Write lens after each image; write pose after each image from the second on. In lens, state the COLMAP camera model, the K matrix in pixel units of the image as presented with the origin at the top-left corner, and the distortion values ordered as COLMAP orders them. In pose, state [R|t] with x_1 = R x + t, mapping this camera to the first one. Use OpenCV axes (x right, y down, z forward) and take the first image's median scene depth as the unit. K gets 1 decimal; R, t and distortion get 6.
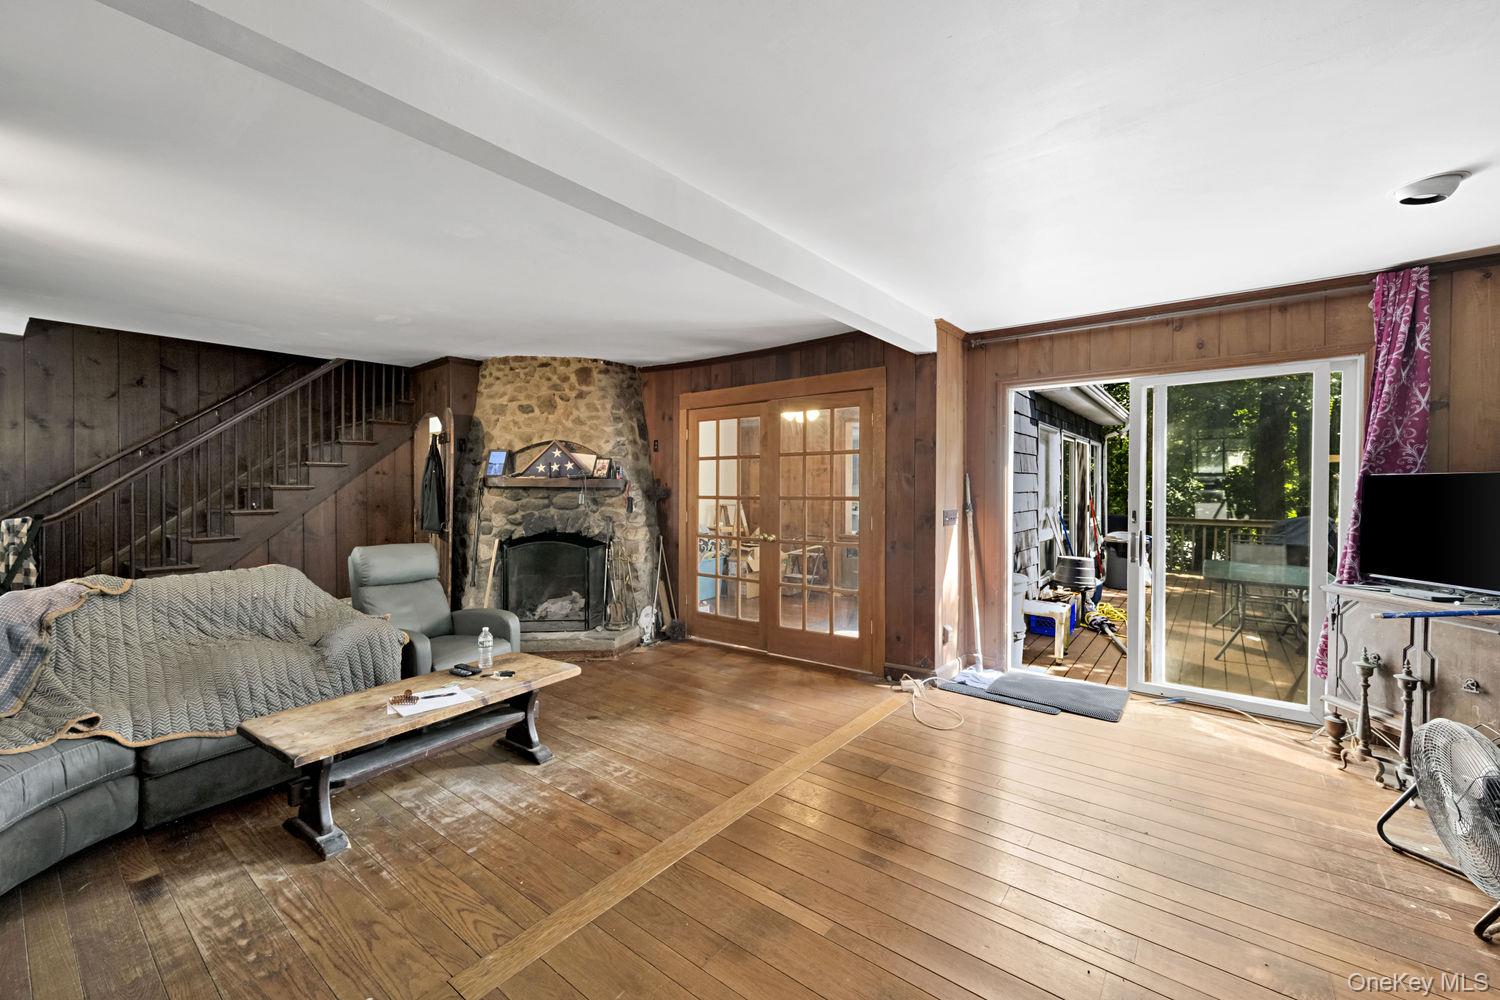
lens RADIAL K [[599.0, 0, 757.3], [0, 599.0, 489.4], [0, 0, 1]] dist [0.000111, -0.000057]
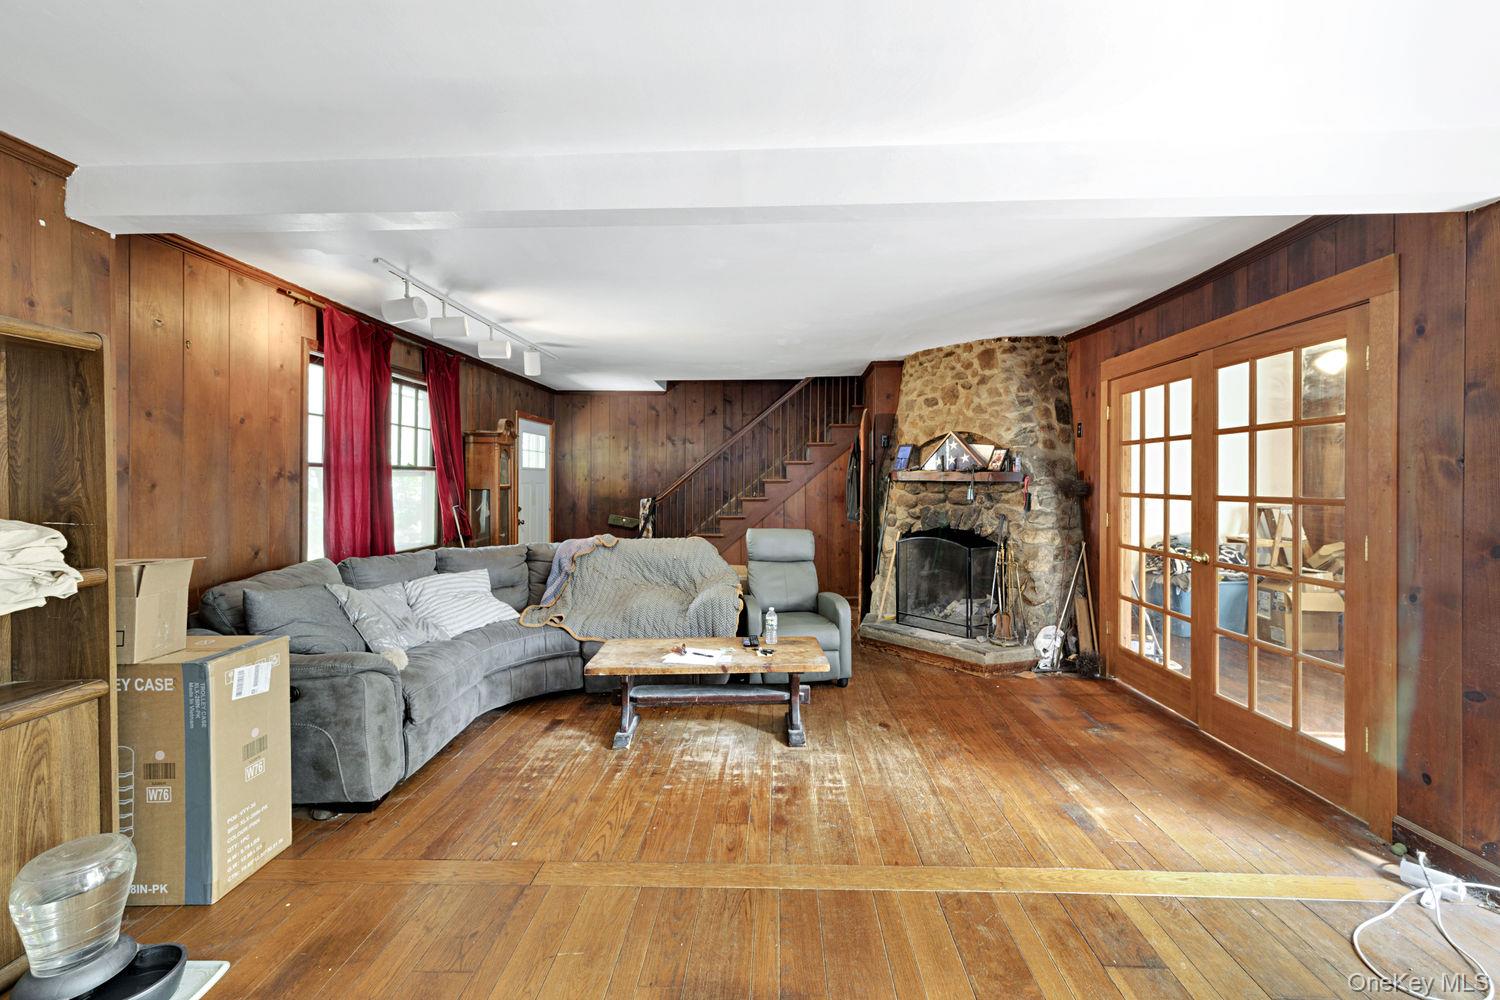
lens RADIAL K [[599.7, 0, 755.3], [0, 599.7, 481.2], [0, 0, 1]] dist [0.001494, -0.000076]
pose [[0.585875, 0.001559, -0.810400, 0.253564], [-0.003728, 0.999993, -0.000772, -0.001681], [0.810393, 0.003473, 0.585876, 0.189788]]
